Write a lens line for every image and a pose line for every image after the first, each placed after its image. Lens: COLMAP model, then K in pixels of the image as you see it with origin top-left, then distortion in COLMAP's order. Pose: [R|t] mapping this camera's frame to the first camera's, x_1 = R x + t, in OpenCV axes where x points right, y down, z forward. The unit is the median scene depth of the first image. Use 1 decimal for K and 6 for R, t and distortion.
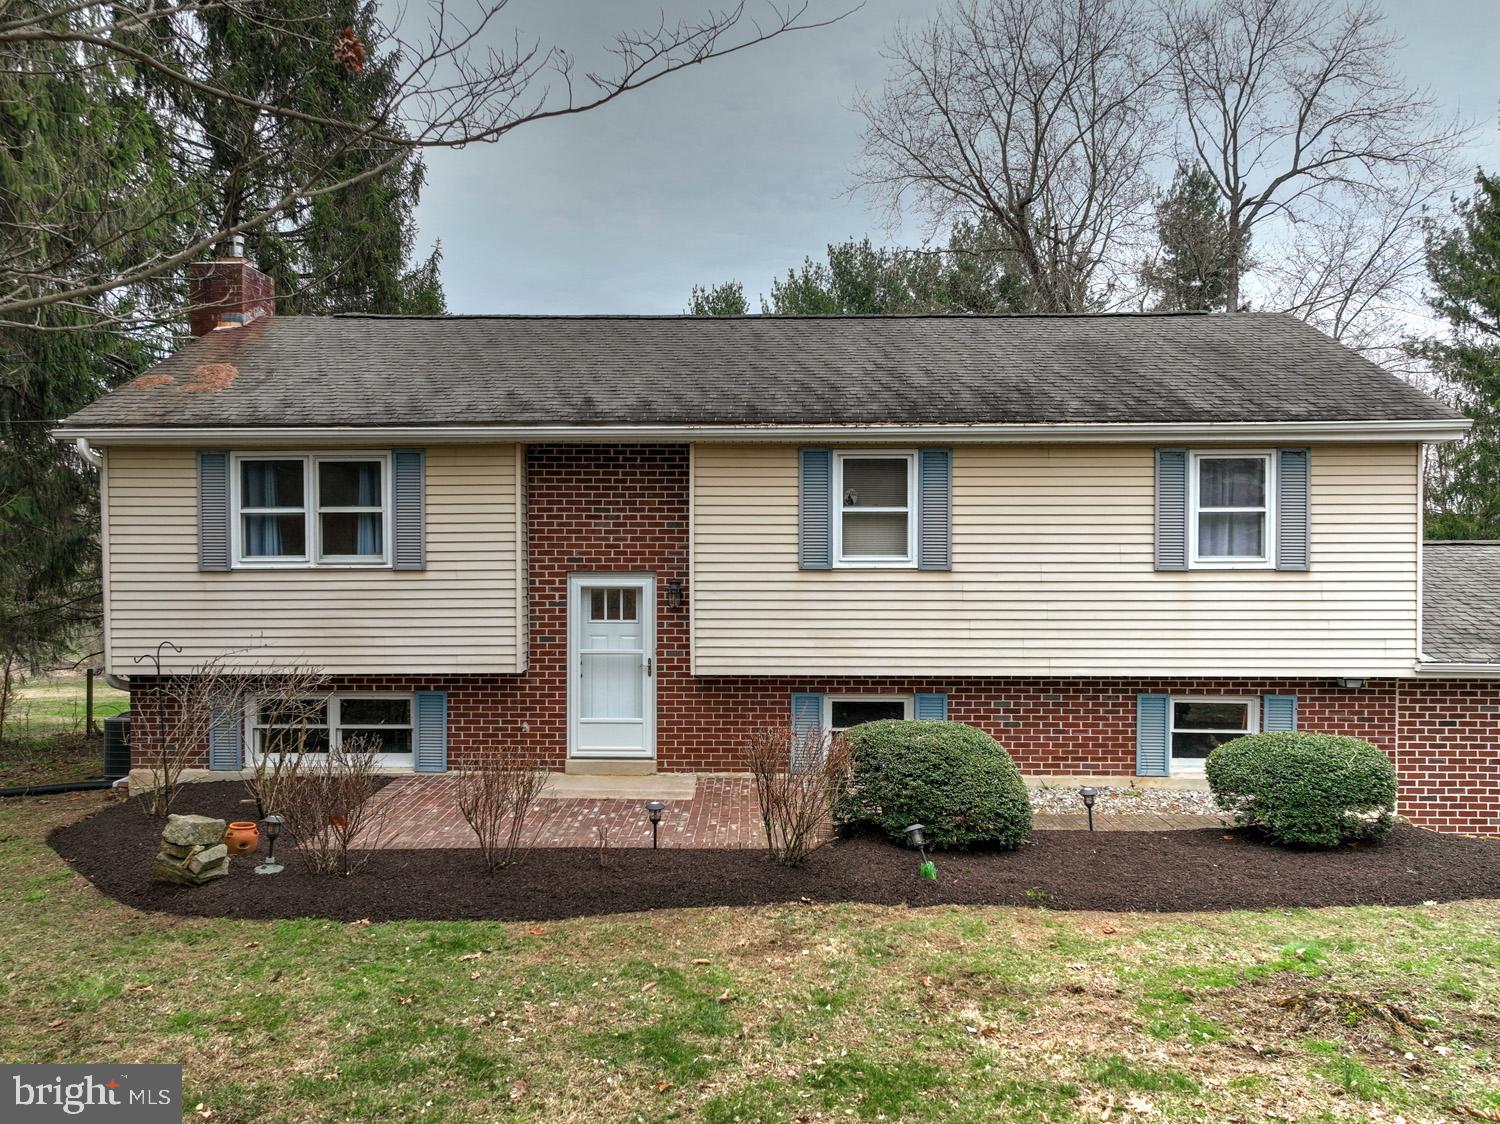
lens RADIAL K [[1059.6, 0, 739.8], [0, 1059.6, 564.5], [0, 0, 1]] dist [0.001598, 0.016673]
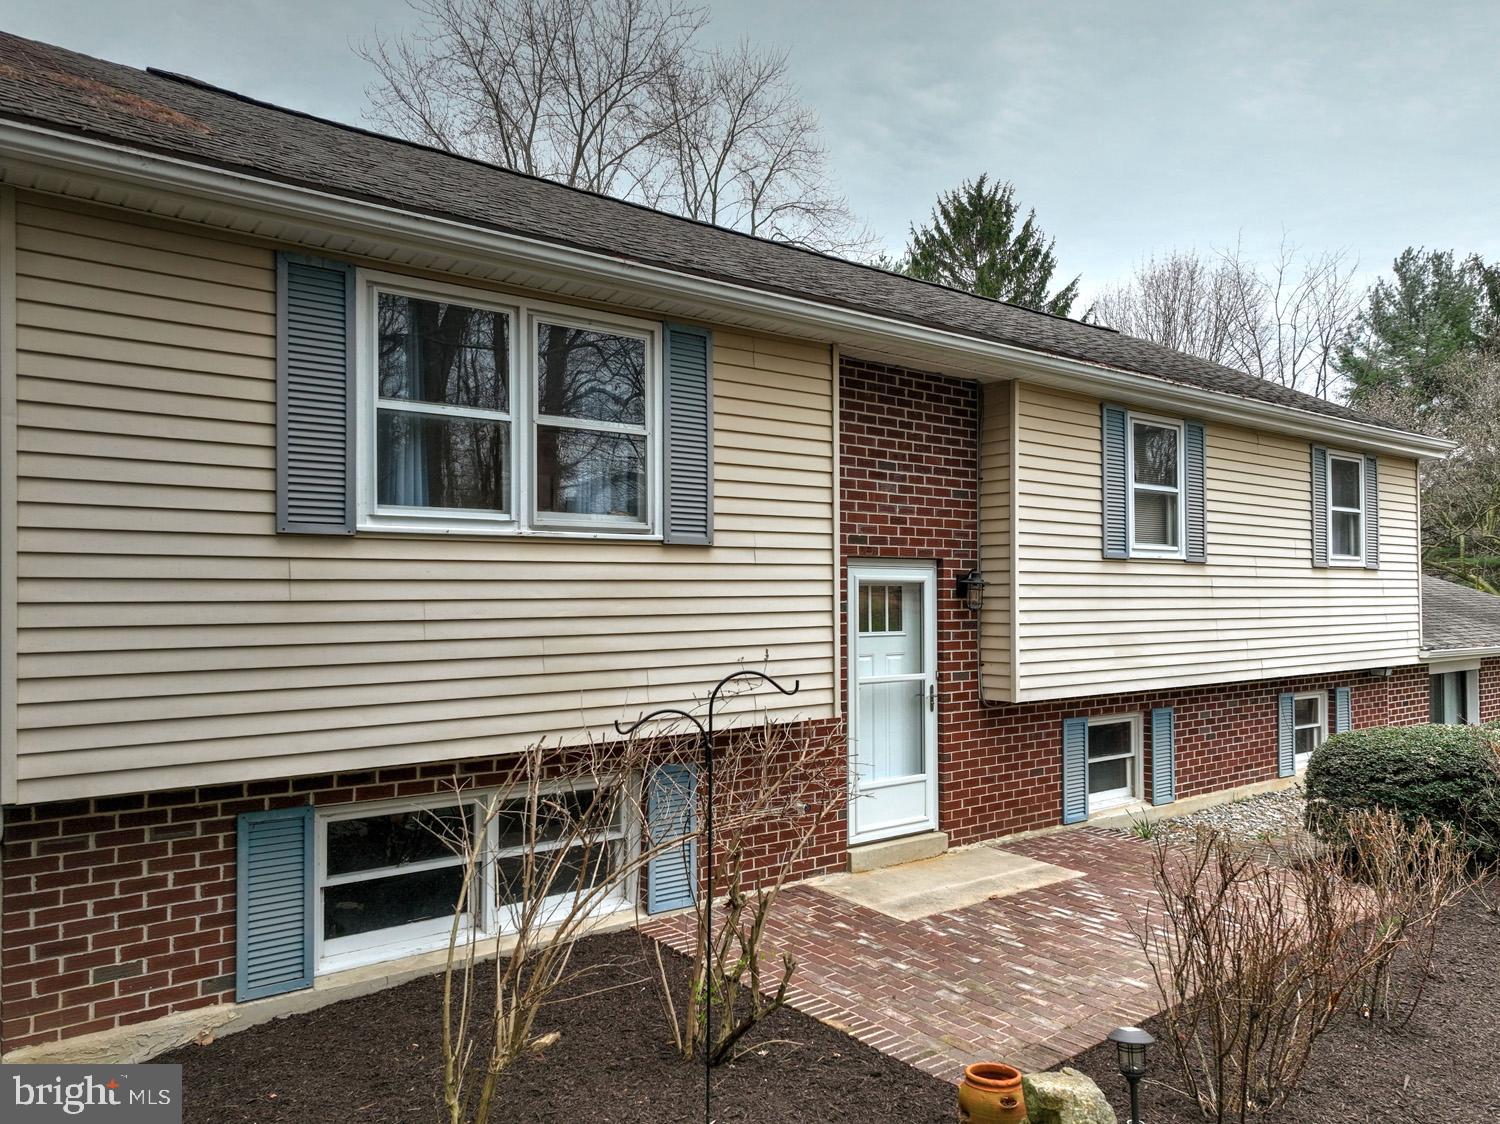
lens RADIAL K [[1059.6, 0, 754.5], [0, 1059.6, 590.3], [0, 0, 1]] dist [0.001598, 0.016673]
pose [[0.774471, 0.002453, 0.632605, -0.628368], [0.011882, 0.999760, -0.018424, 0.038893], [-0.632498, 0.021785, 0.774256, 0.549931]]
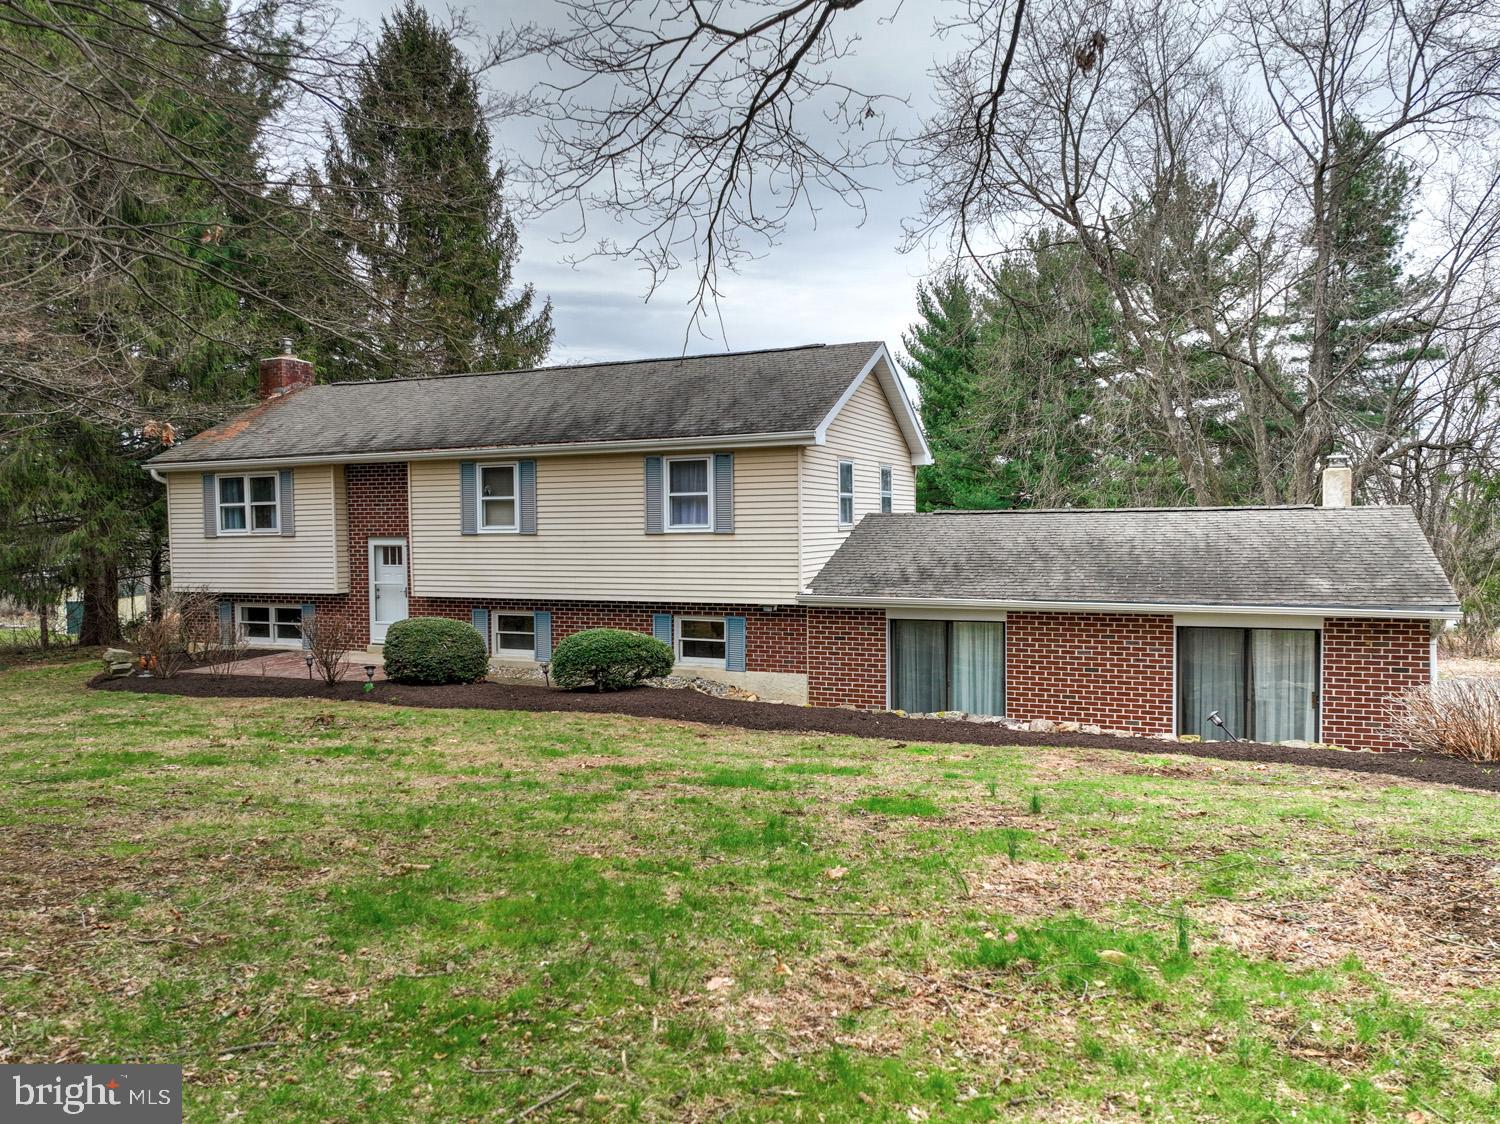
lens RADIAL K [[1059.6, 0, 754.6], [0, 1059.6, 550.3], [0, 0, 1]] dist [0.001598, 0.016673]
pose [[0.925740, -0.000450, -0.378161, 1.109065], [0.005974, 0.999892, 0.013434, 0.009729], [0.378115, -0.014696, 0.925642, -0.378250]]
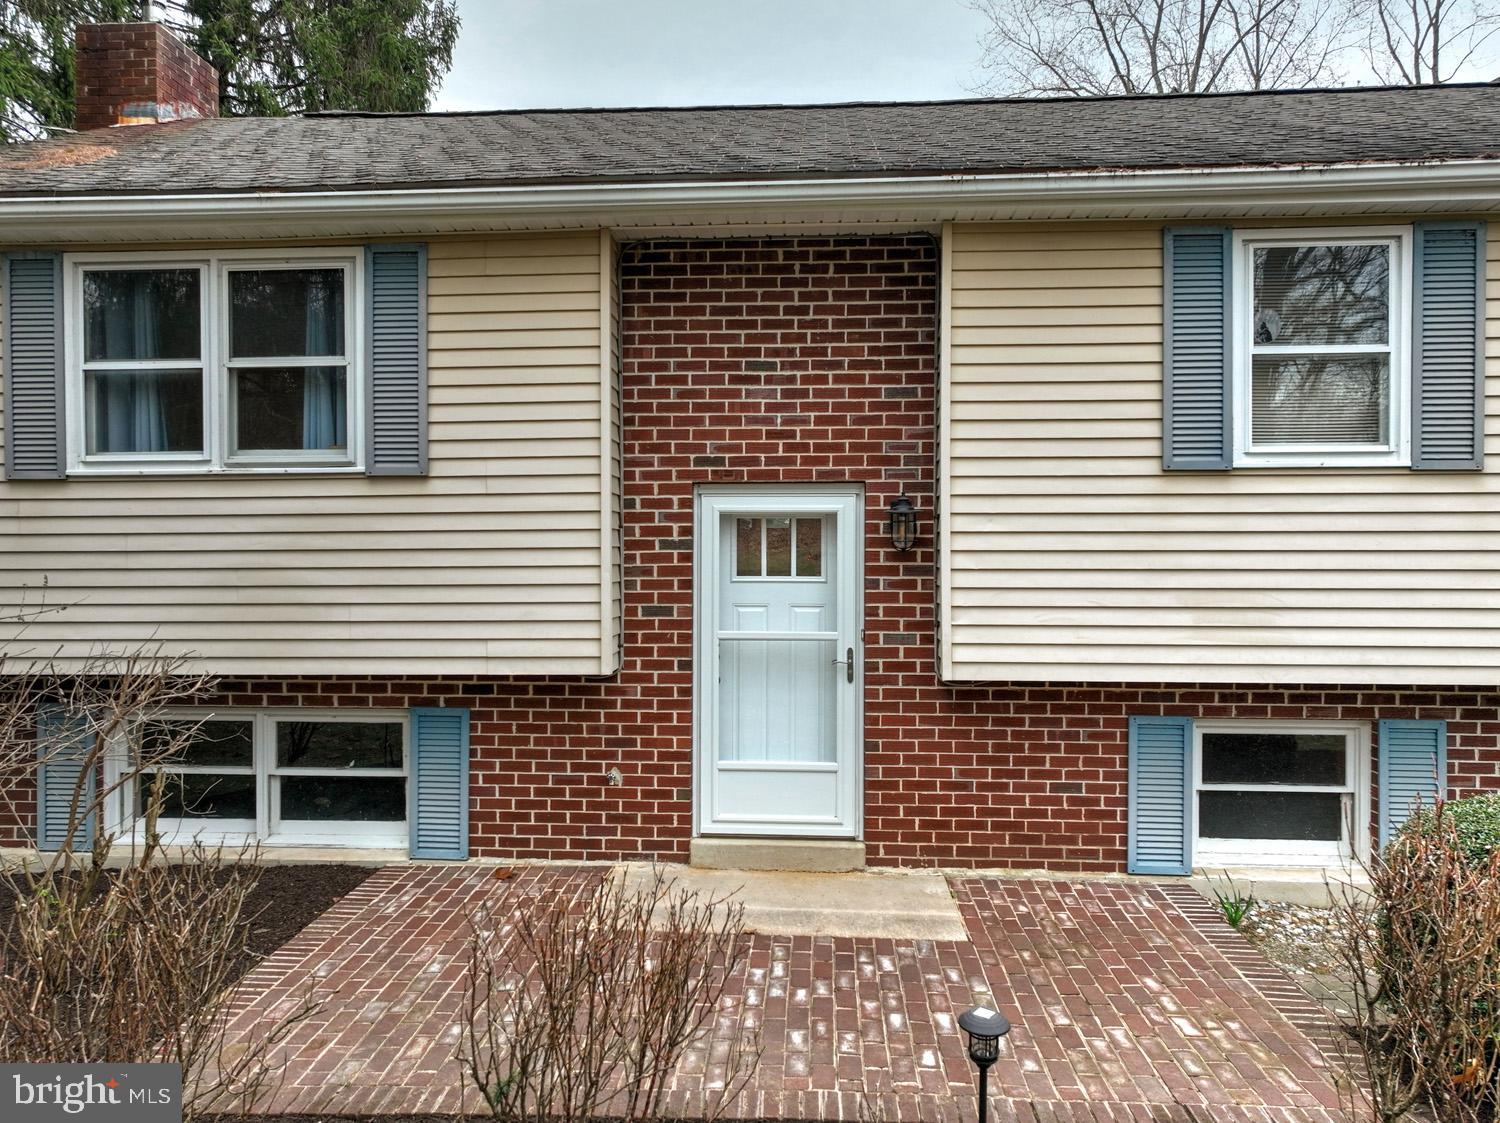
lens RADIAL K [[1059.6, 0, 737.9], [0, 1059.6, 562.8], [0, 0, 1]] dist [0.001598, 0.016673]
pose [[0.999004, 0.000300, -0.044629, -0.120366], [-0.000699, 0.999960, -0.008931, 0.052072], [0.044624, 0.008954, 0.998964, 0.483957]]
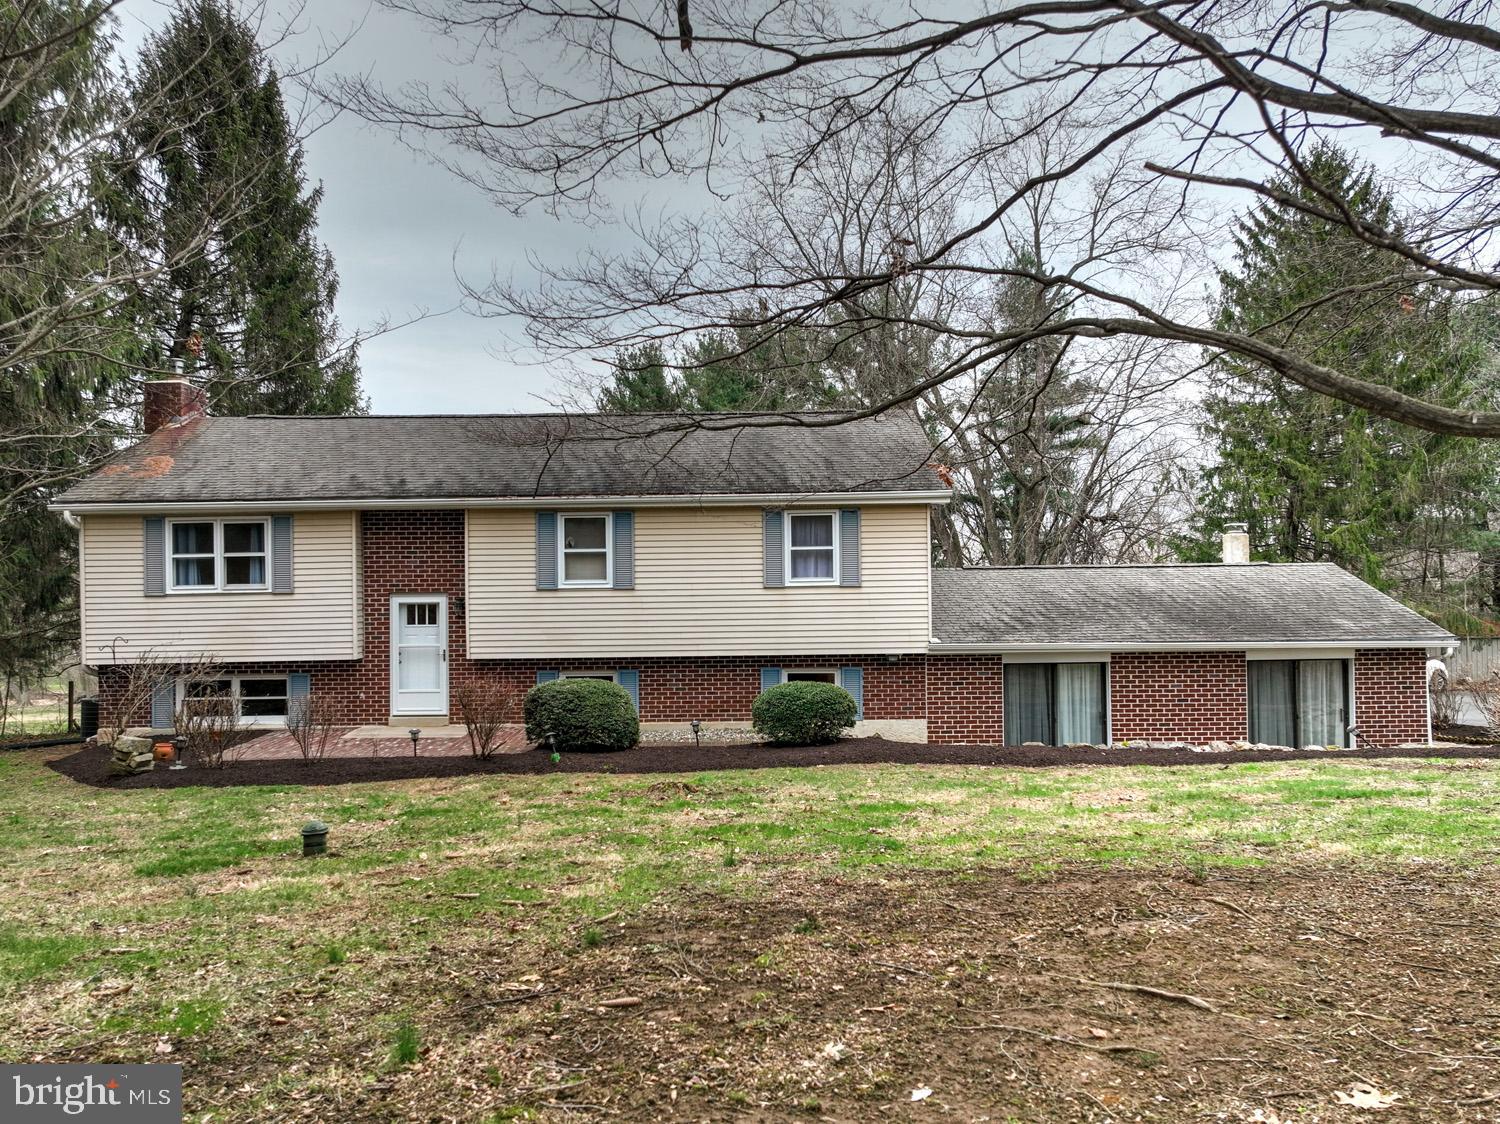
lens RADIAL K [[1059.6, 0, 750.6], [0, 1059.6, 560.5], [0, 0, 1]] dist [0.001598, 0.016673]
pose [[0.999687, -0.011984, 0.021981, 0.331400], [0.012672, 0.999426, -0.031426, 0.014442], [-0.021592, 0.031695, 0.999264, -0.550722]]
